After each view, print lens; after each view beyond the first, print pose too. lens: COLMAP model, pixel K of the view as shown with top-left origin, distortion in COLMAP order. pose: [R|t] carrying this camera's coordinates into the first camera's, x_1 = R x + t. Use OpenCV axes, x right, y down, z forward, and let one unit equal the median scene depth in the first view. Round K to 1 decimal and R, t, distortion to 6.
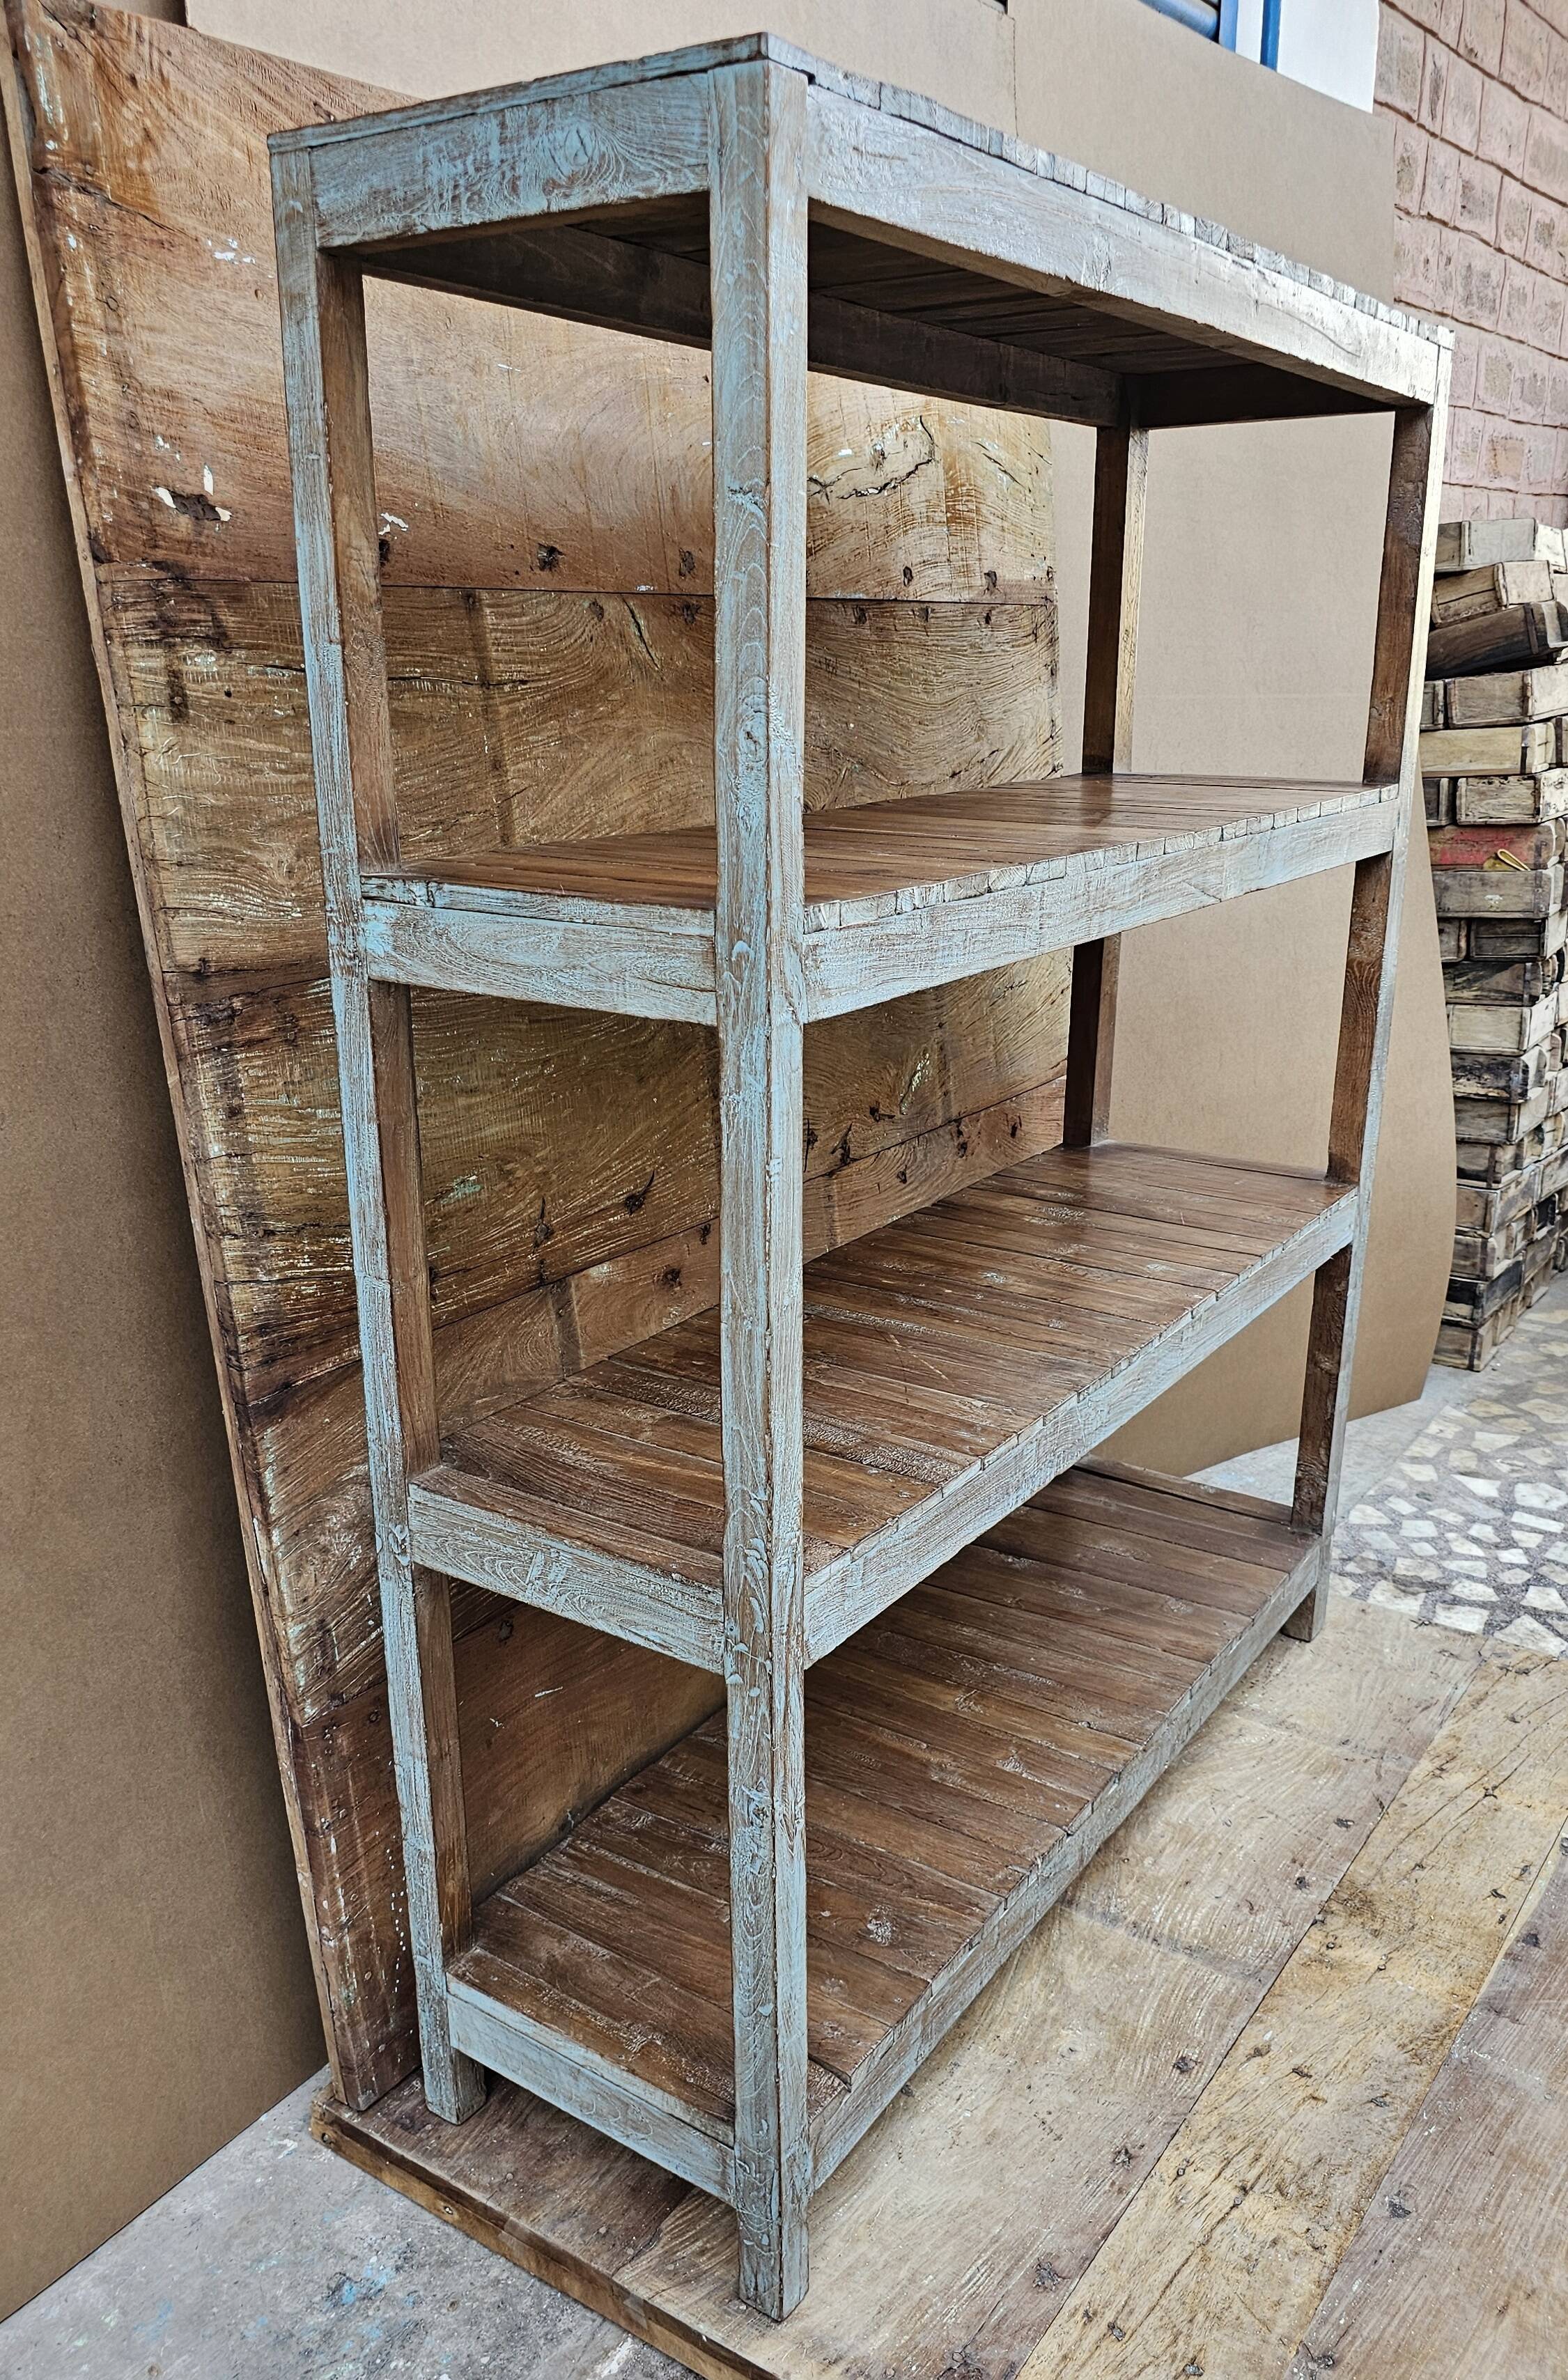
lens RADIAL K [[1885.9, 0, 809.5], [0, 1885.9, 1250.8], [0, 0, 1]] dist [0.072348, -0.096865]
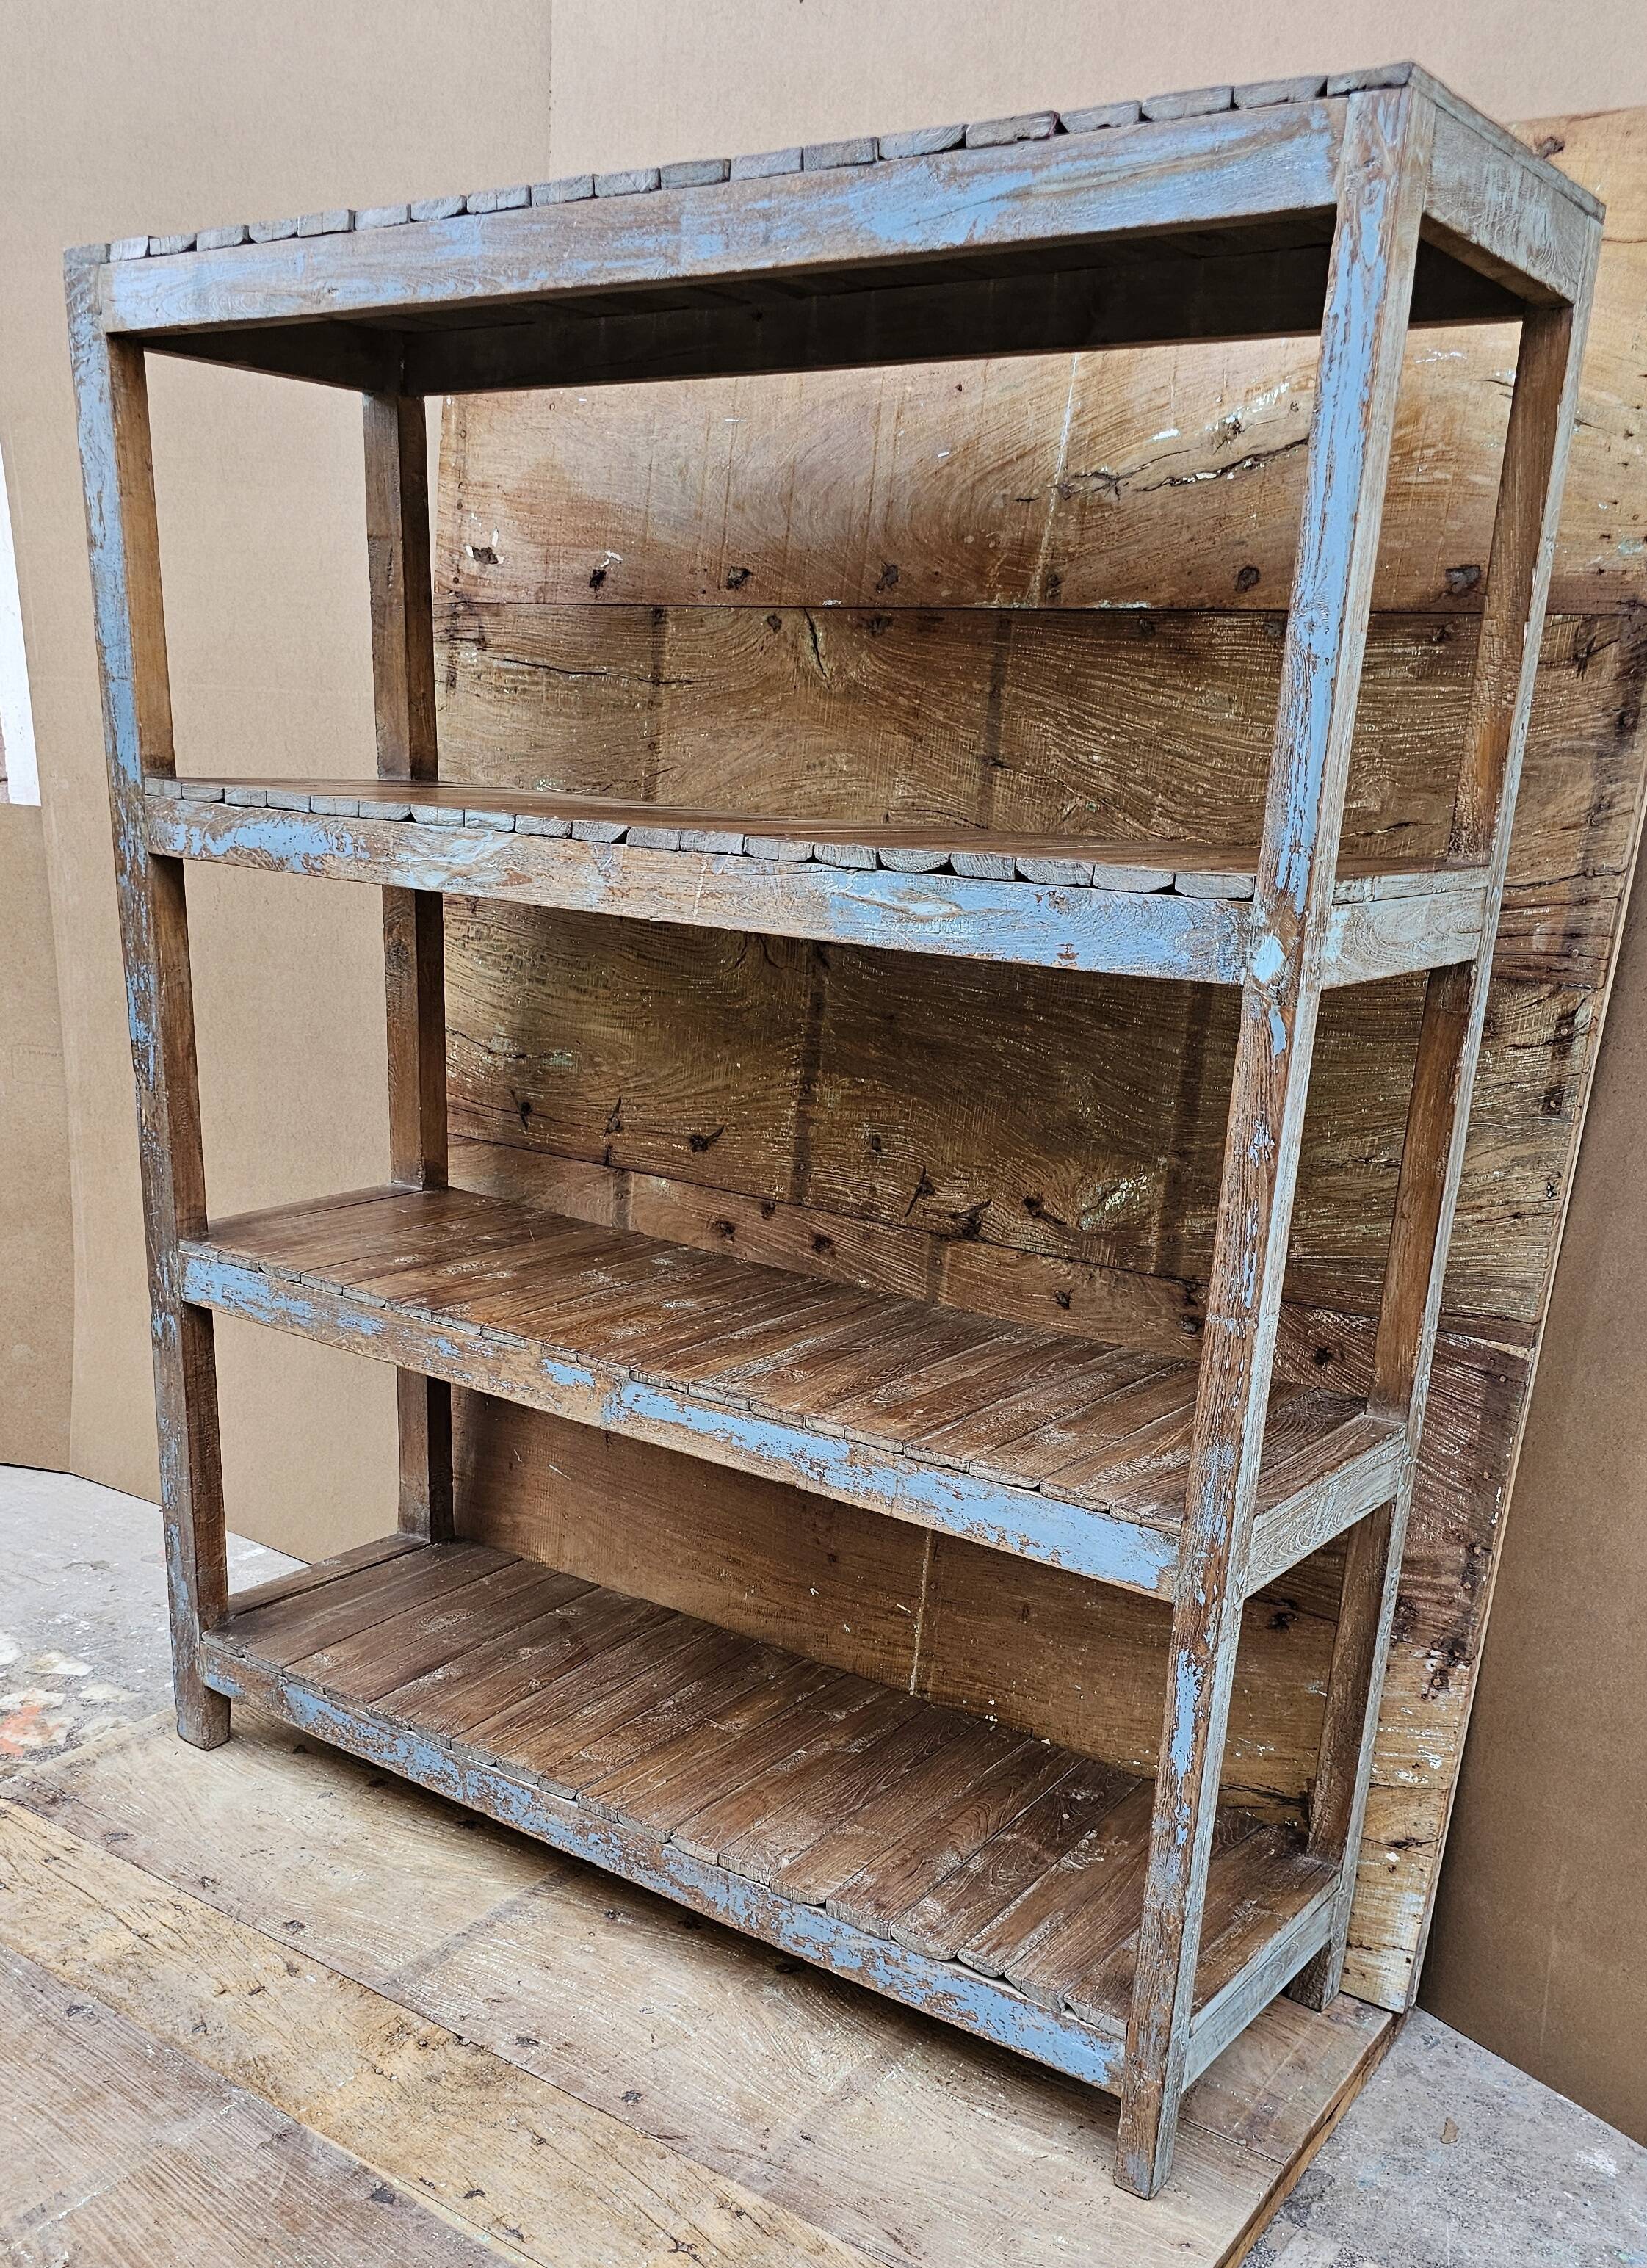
lens RADIAL K [[1972.8, 0, 856.8], [0, 1972.8, 1444.8], [0, 0, 1]] dist [0.068799, -0.081553]
pose [[-0.005604, 0.334469, -0.942390, 1.261508], [-0.355170, 0.880294, 0.314542, -0.315716], [0.934785, 0.336471, 0.113860, 1.147094]]
